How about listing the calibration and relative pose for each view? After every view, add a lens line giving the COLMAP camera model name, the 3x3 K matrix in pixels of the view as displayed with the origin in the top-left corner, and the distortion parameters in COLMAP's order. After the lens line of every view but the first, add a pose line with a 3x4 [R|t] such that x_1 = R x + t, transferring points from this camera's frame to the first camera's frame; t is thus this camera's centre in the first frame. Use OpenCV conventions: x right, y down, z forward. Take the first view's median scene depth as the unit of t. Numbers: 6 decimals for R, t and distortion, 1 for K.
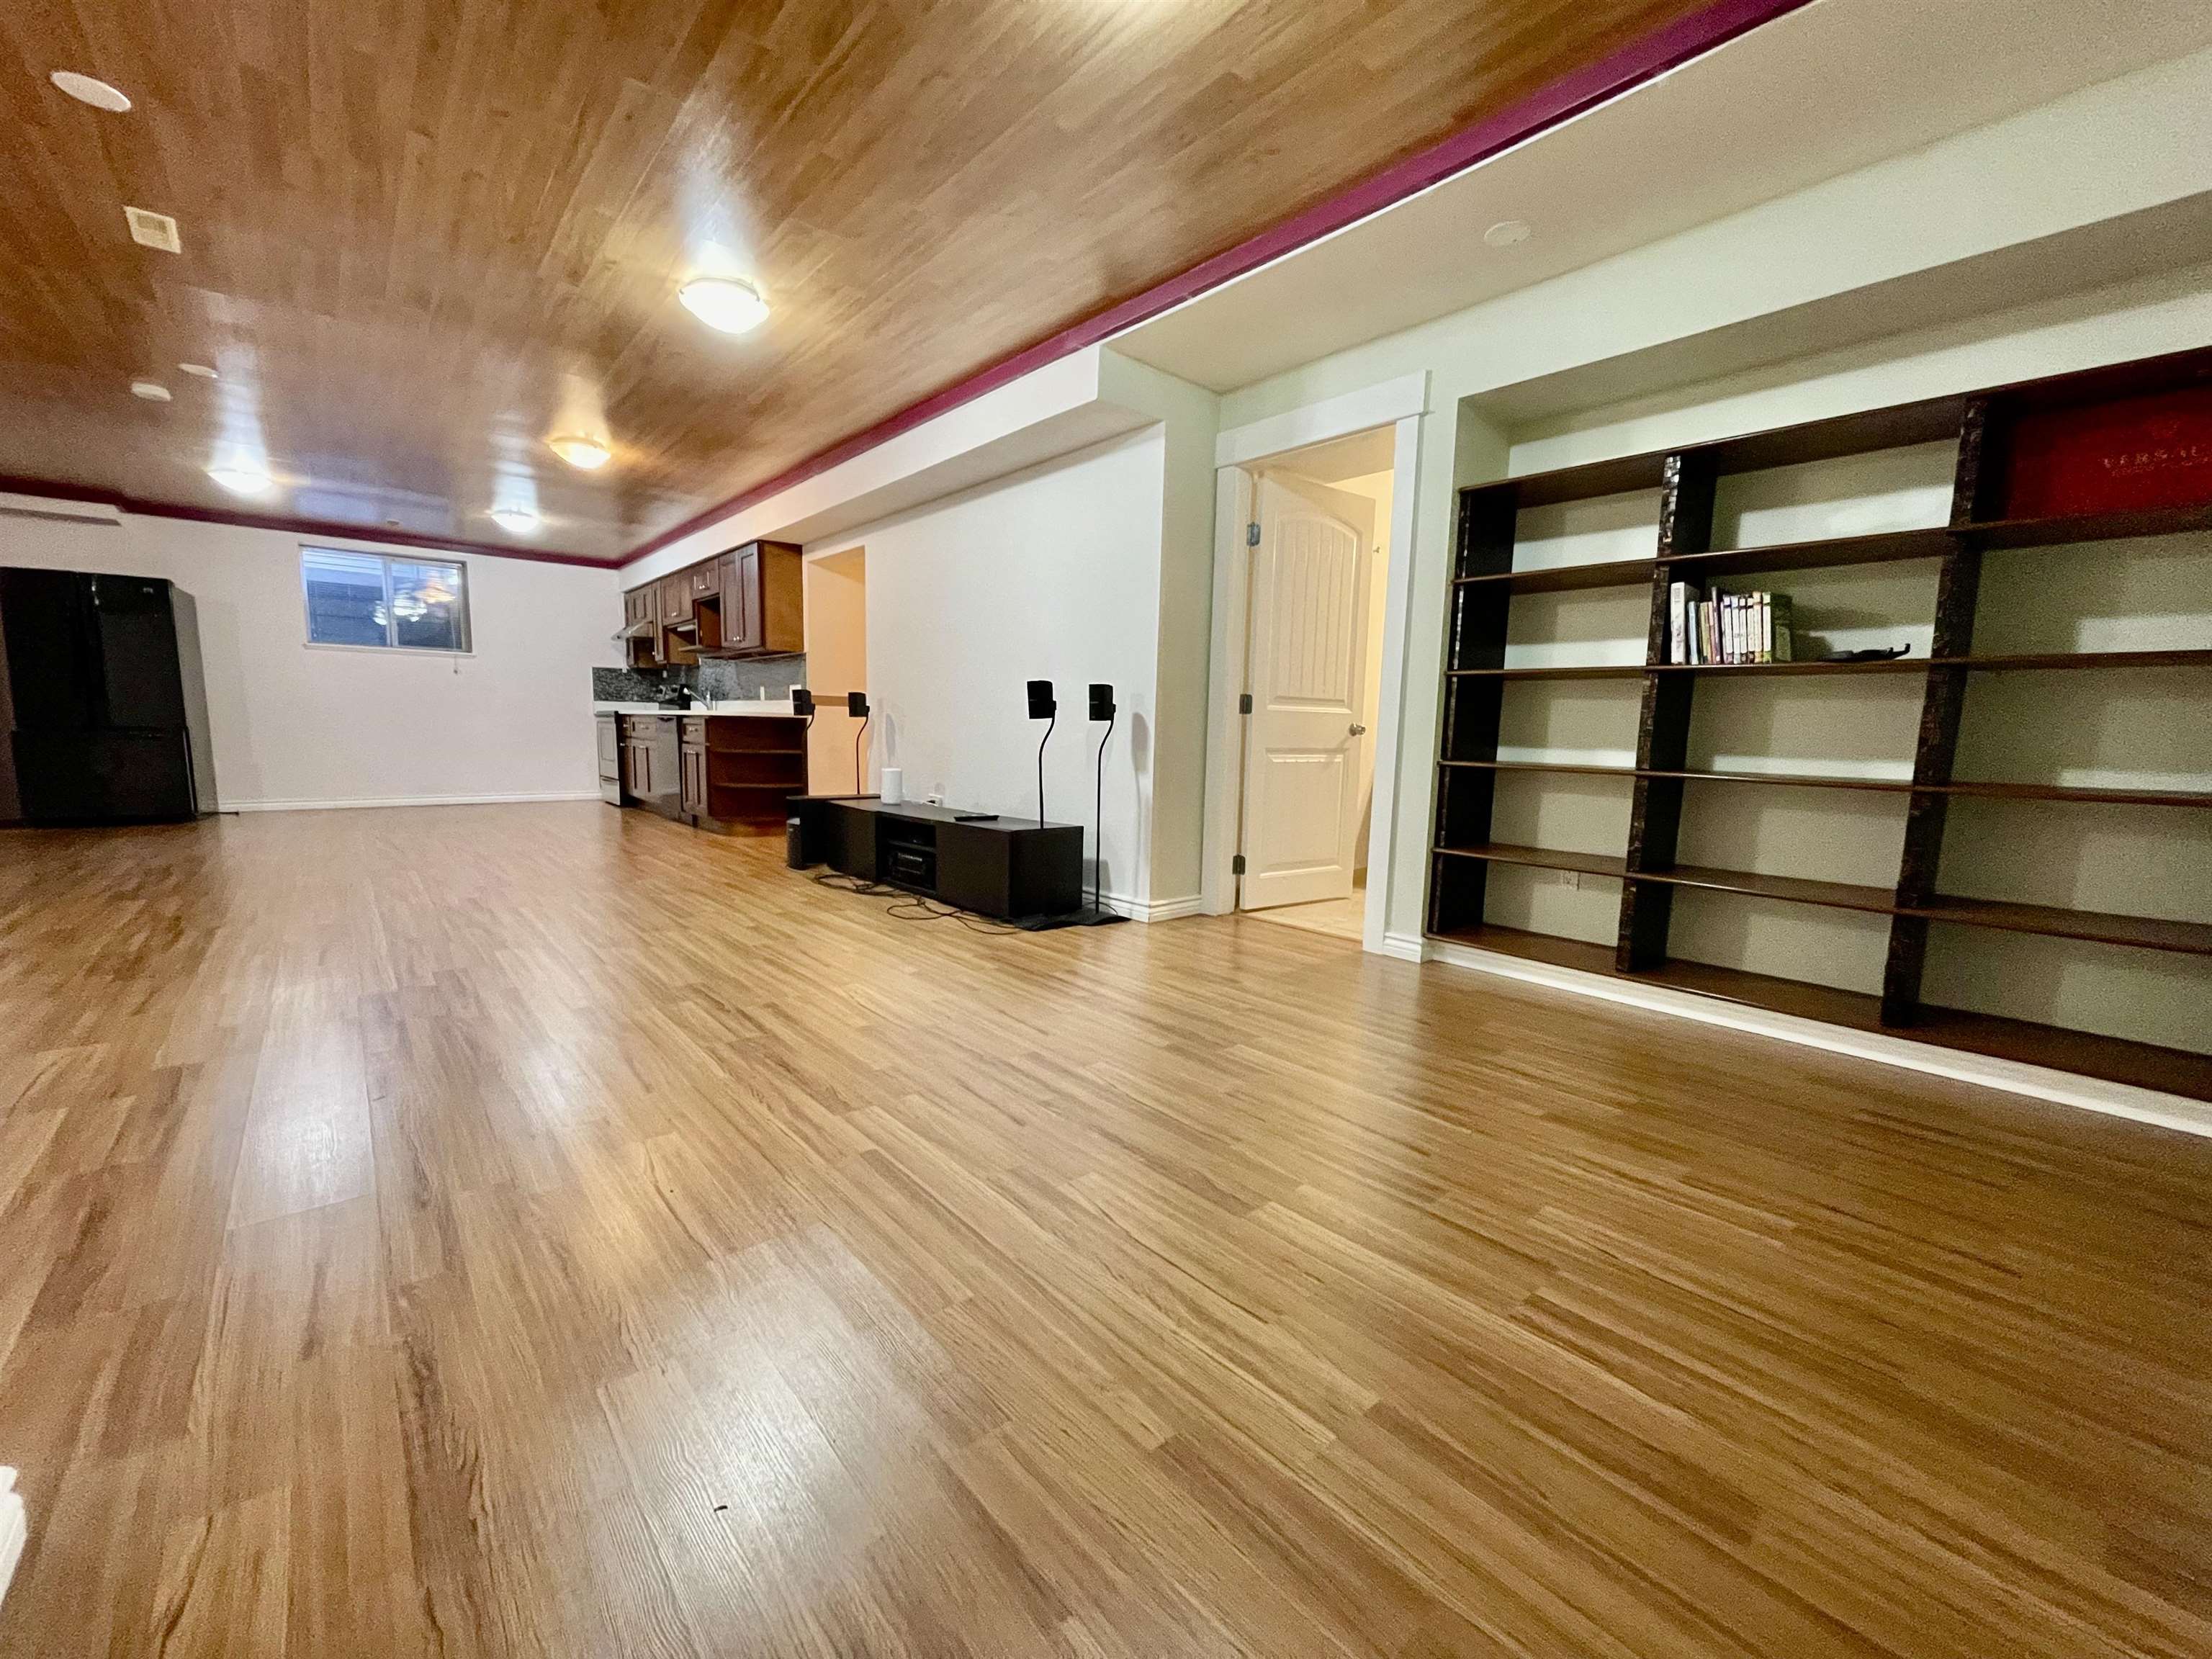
lens RADIAL K [[887.1, 0, 1098.2], [0, 887.1, 831.9], [0, 0, 1]] dist [0.009643, -0.004893]
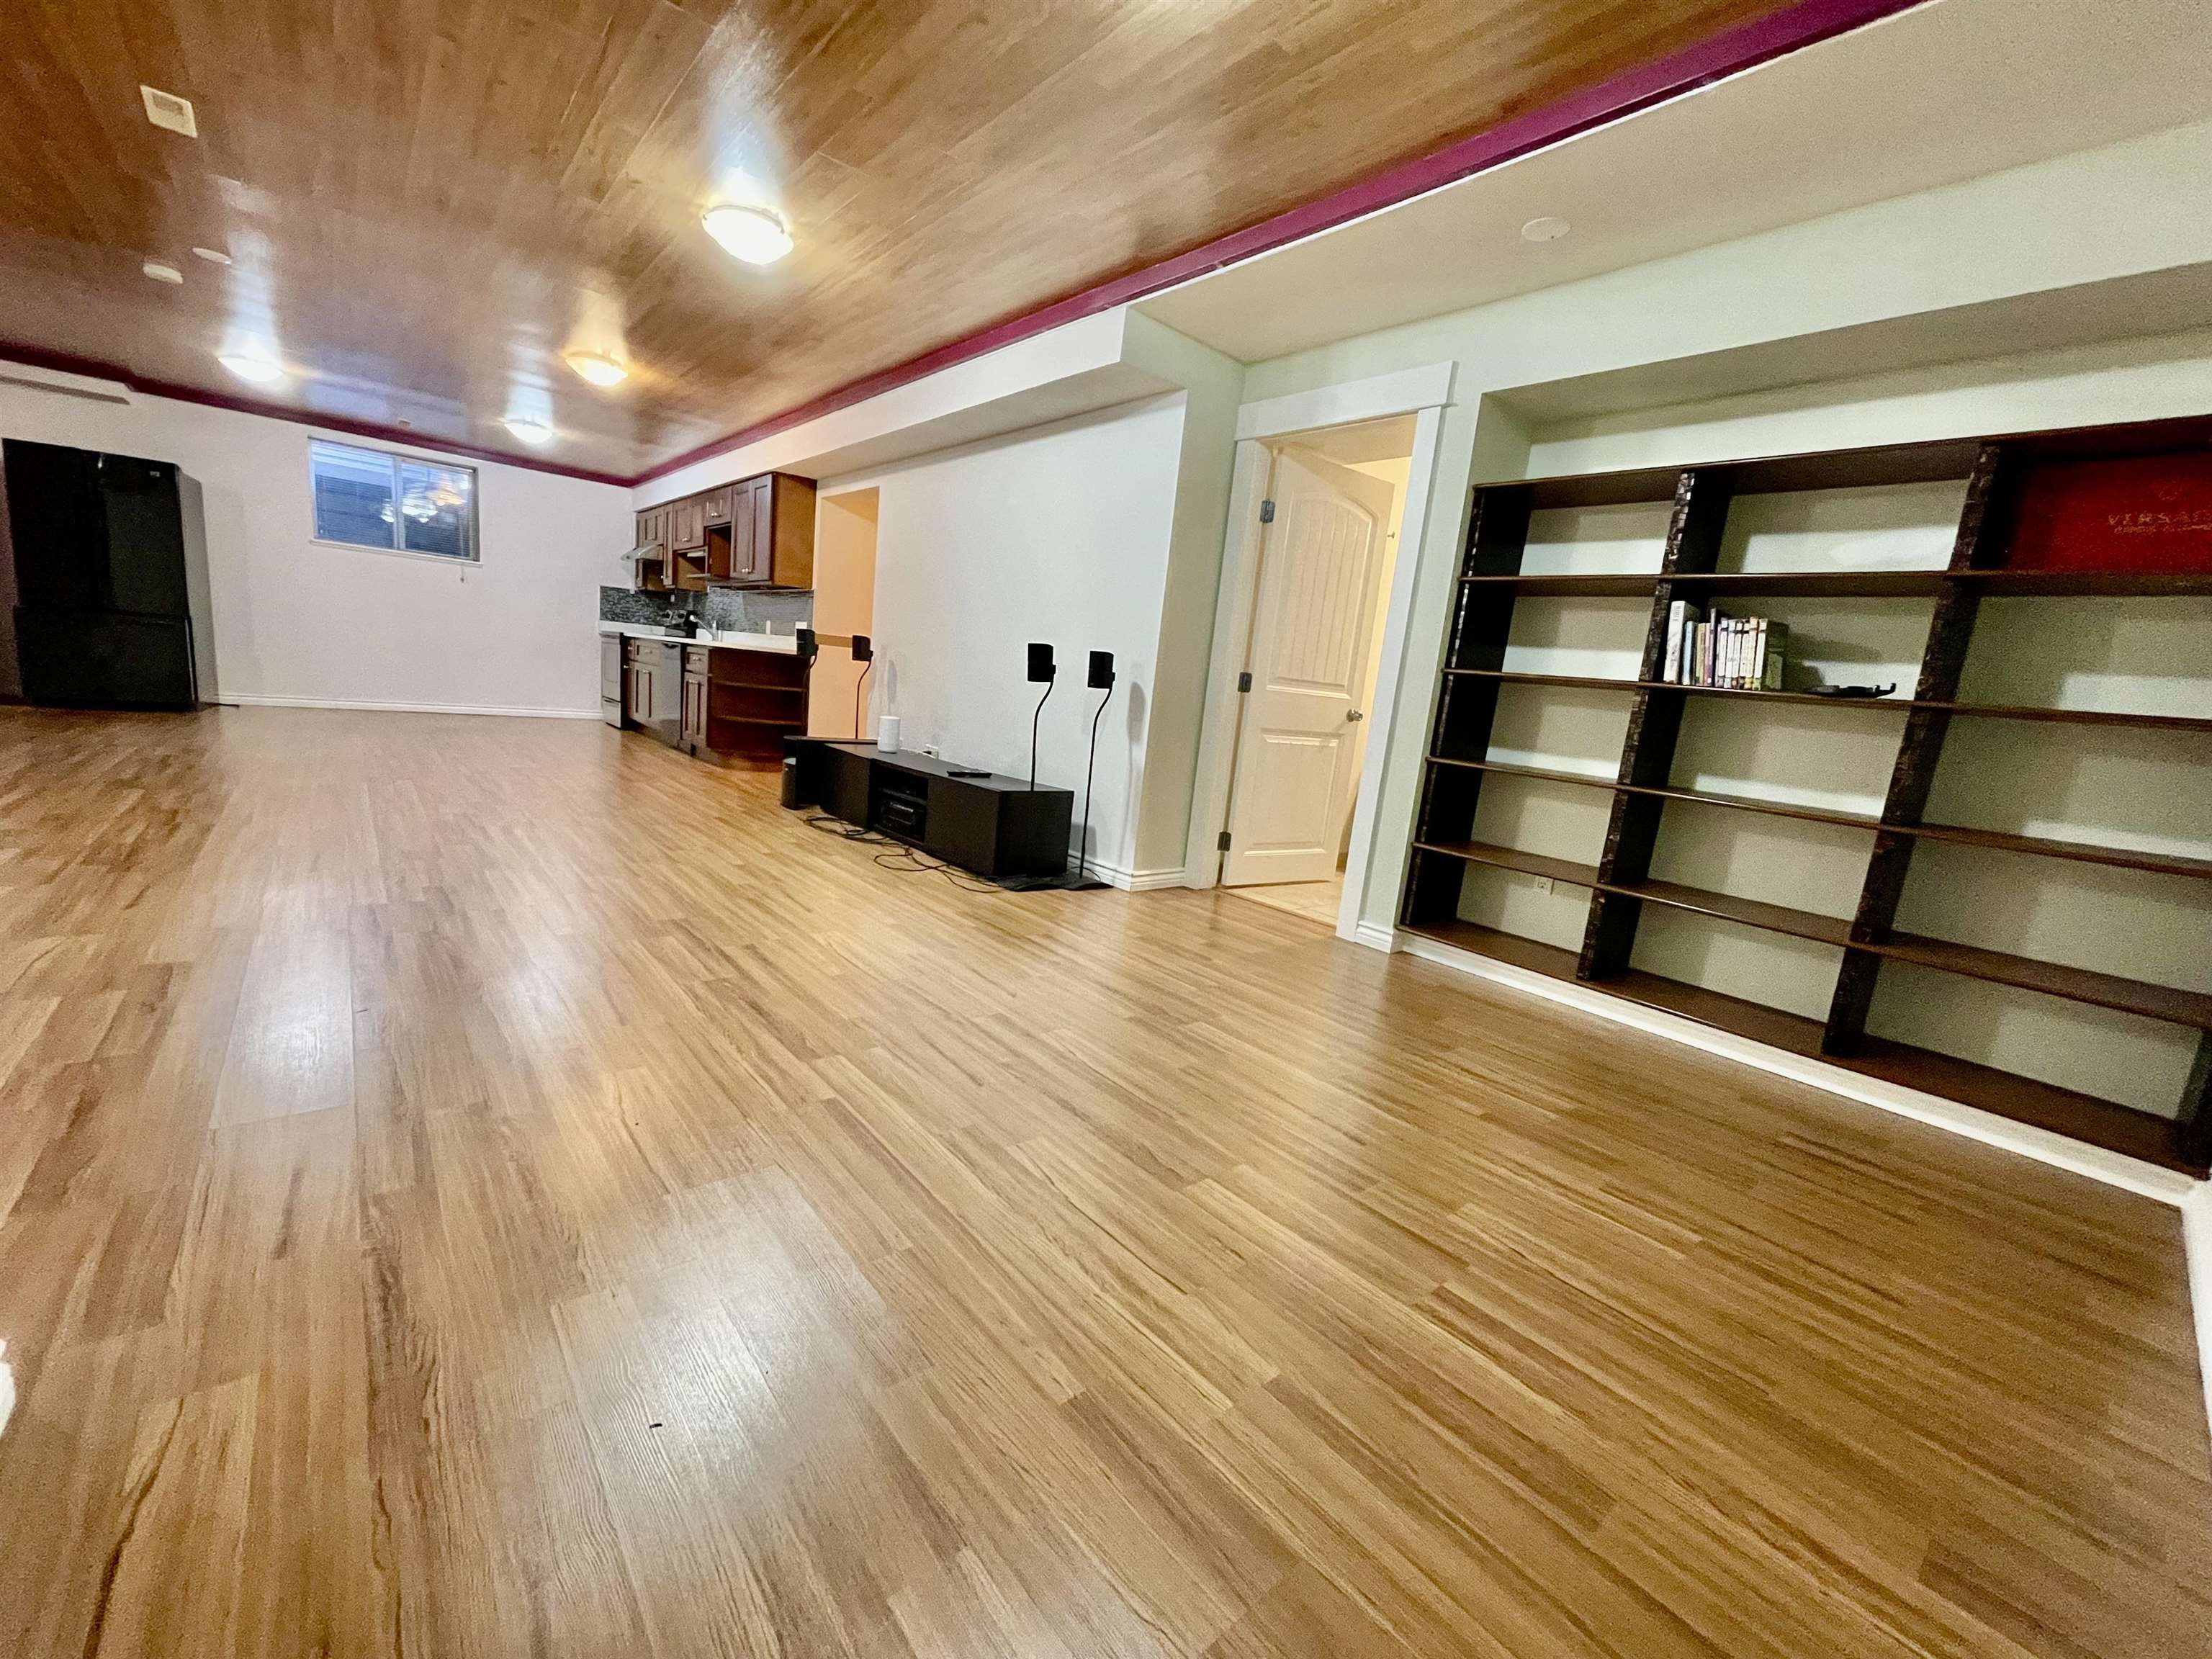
lens RADIAL K [[887.1, 0, 1098.2], [0, 887.1, 831.9], [0, 0, 1]] dist [0.009643, -0.004893]
pose [[0.996845, 0.079337, 0.002402, 0.019106], [-0.079358, 0.995606, 0.049714, -0.020188], [0.001553, -0.049748, 0.998761, -0.015997]]
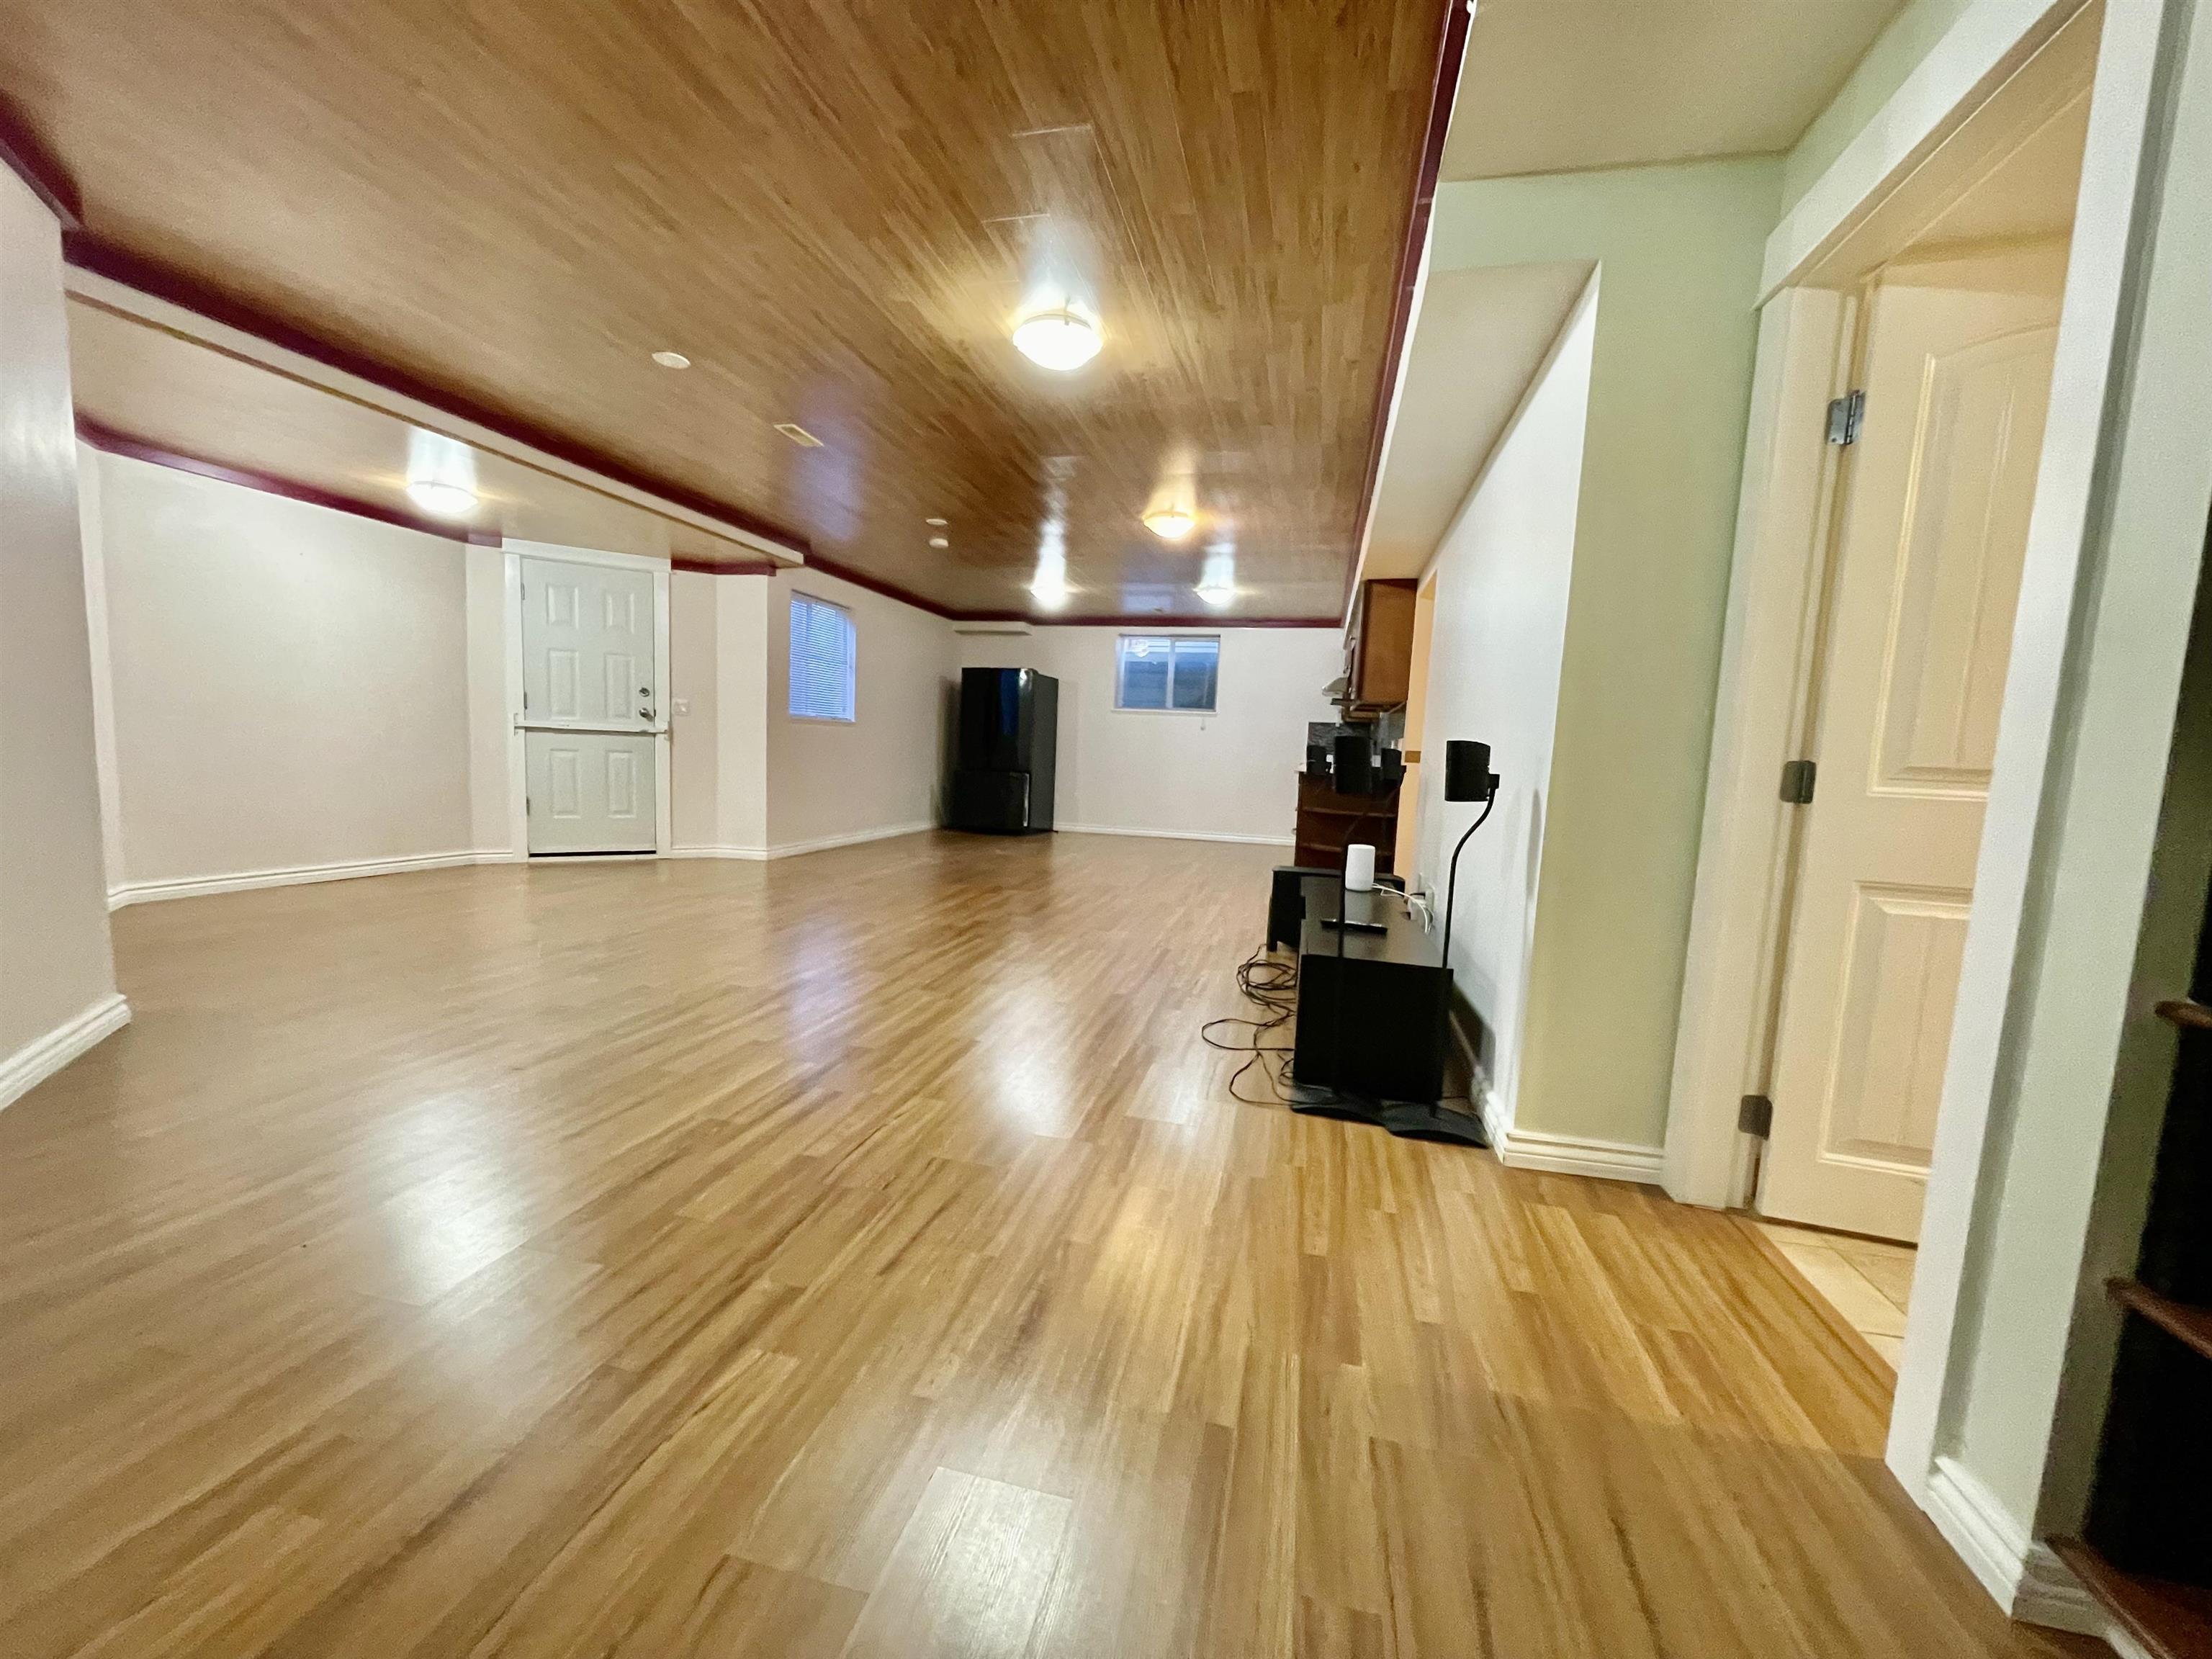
lens RADIAL K [[887.1, 0, 1098.2], [0, 887.1, 831.9], [0, 0, 1]] dist [0.009643, -0.004893]
pose [[0.588600, 0.082501, -0.804204, 0.524682], [-0.128050, 0.991735, 0.008019, -0.118690], [0.798219, 0.098258, 0.594299, 0.682230]]
